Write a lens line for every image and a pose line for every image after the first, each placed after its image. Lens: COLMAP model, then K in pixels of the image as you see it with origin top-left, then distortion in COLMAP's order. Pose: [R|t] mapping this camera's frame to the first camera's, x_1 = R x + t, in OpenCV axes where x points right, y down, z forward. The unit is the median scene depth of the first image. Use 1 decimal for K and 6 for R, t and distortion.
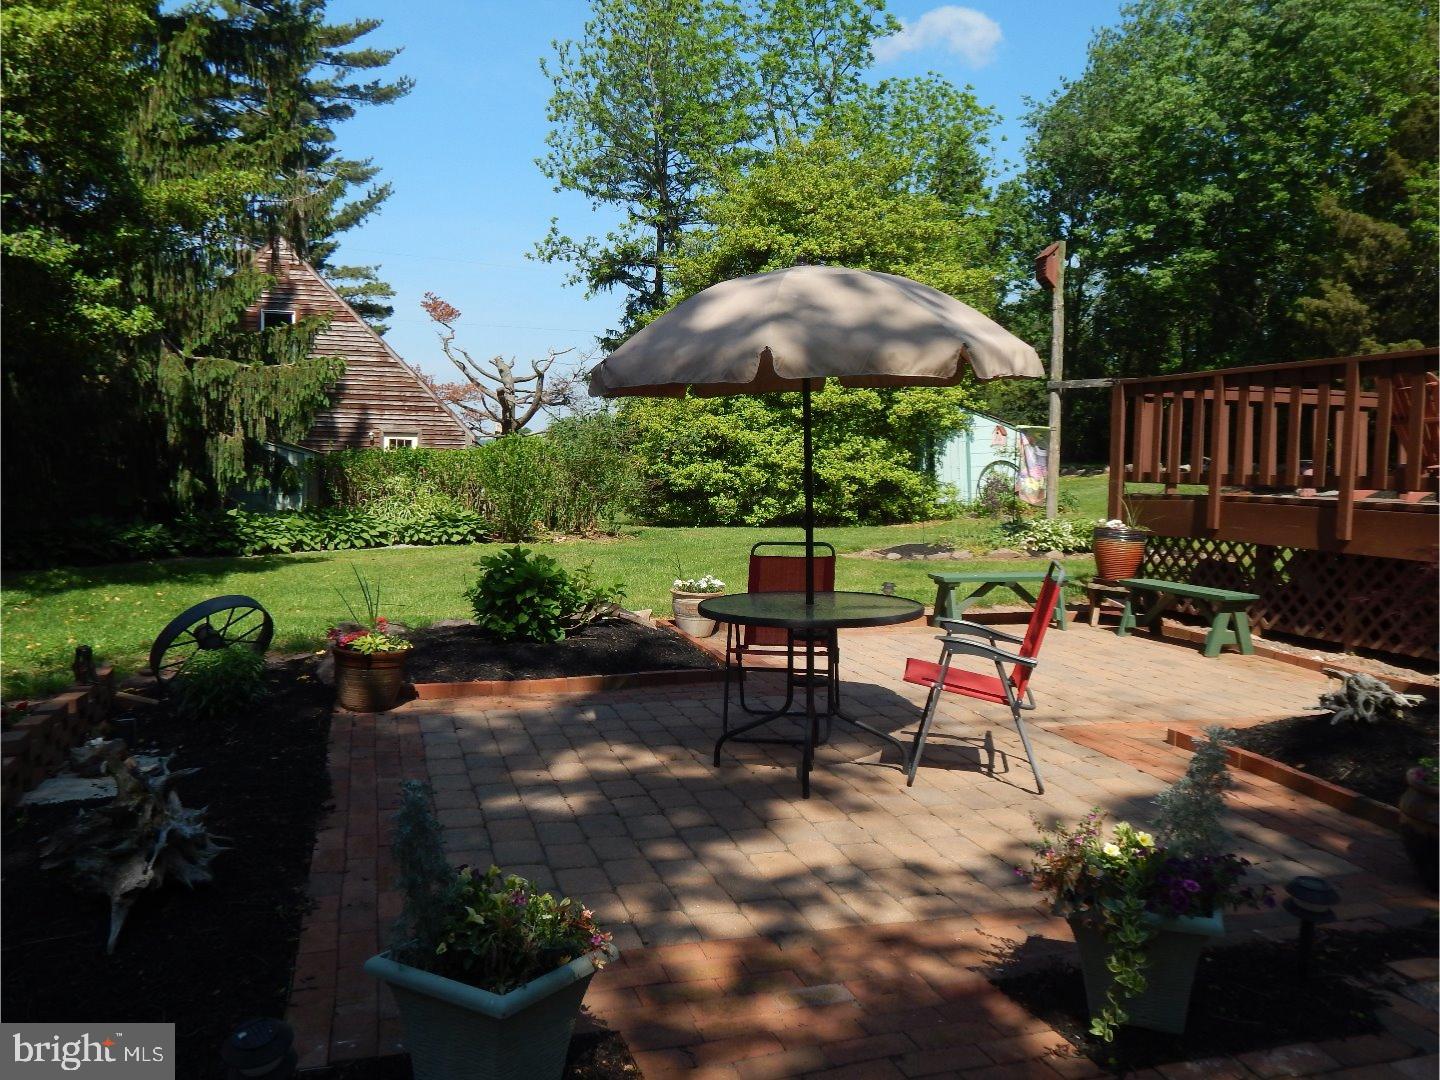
lens RADIAL K [[1190.0, 0, 718.7], [0, 1190.0, 578.8], [0, 0, 1]] dist [-0.000489, -0.007123]
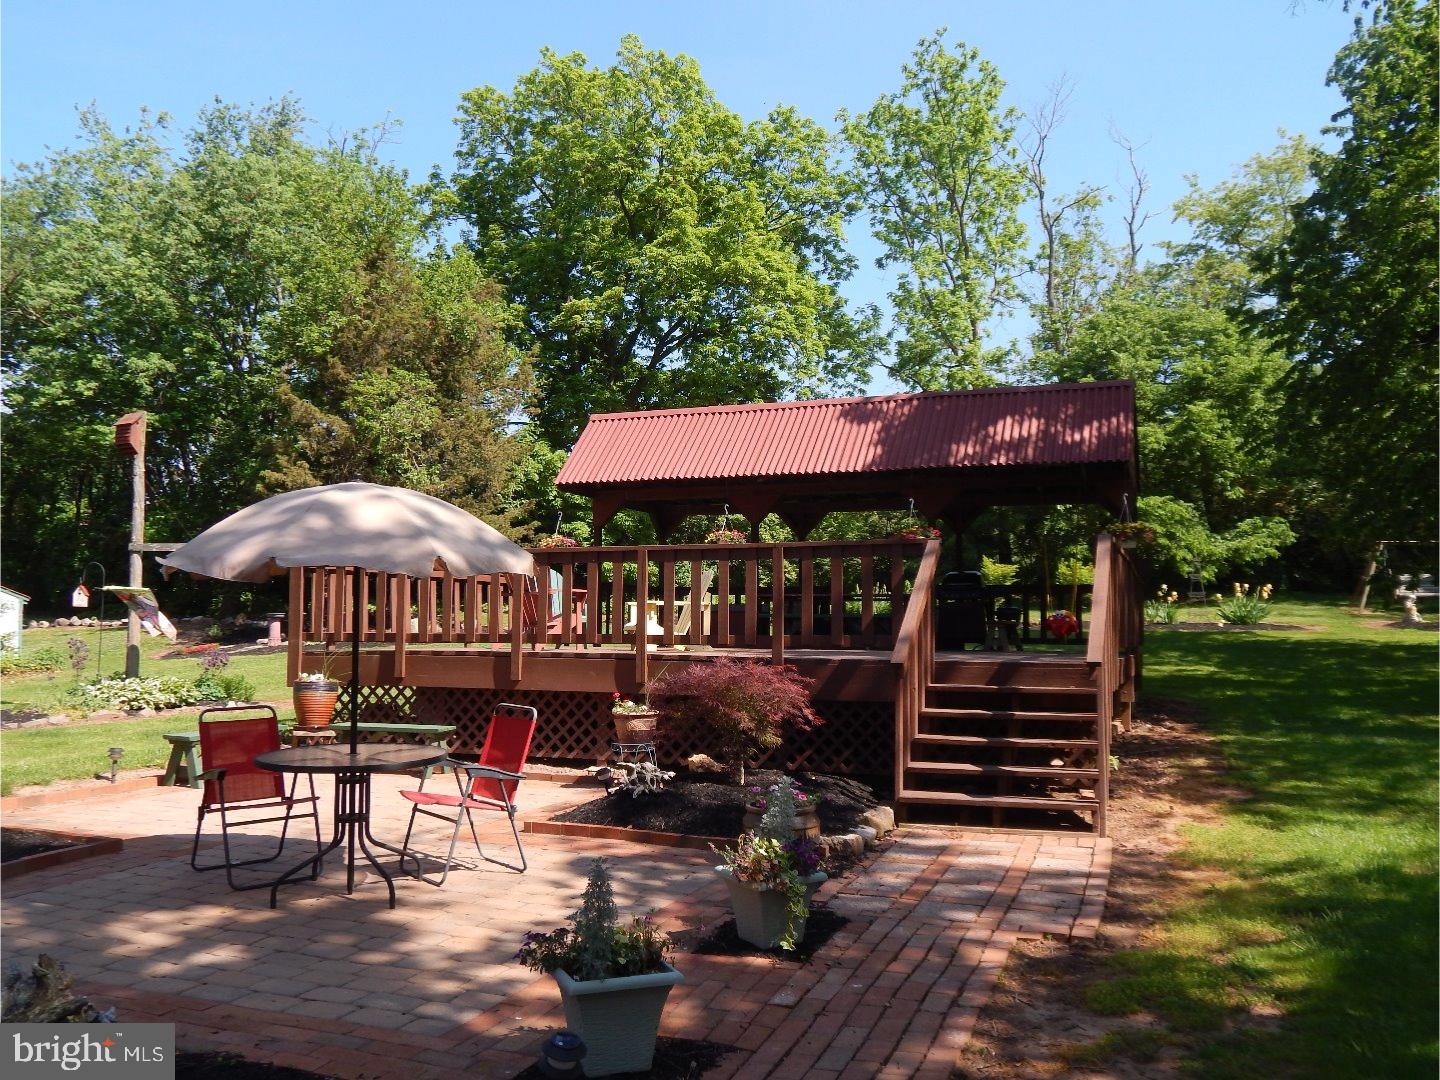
lens RADIAL K [[1190.0, 0, 718.7], [0, 1190.0, 578.8], [0, 0, 1]] dist [-0.000489, -0.007123]
pose [[0.615087, 0.011737, 0.788372, -0.228746], [0.085956, 0.992931, -0.081845, -0.008661], [-0.783760, 0.118108, 0.609731, -0.022057]]
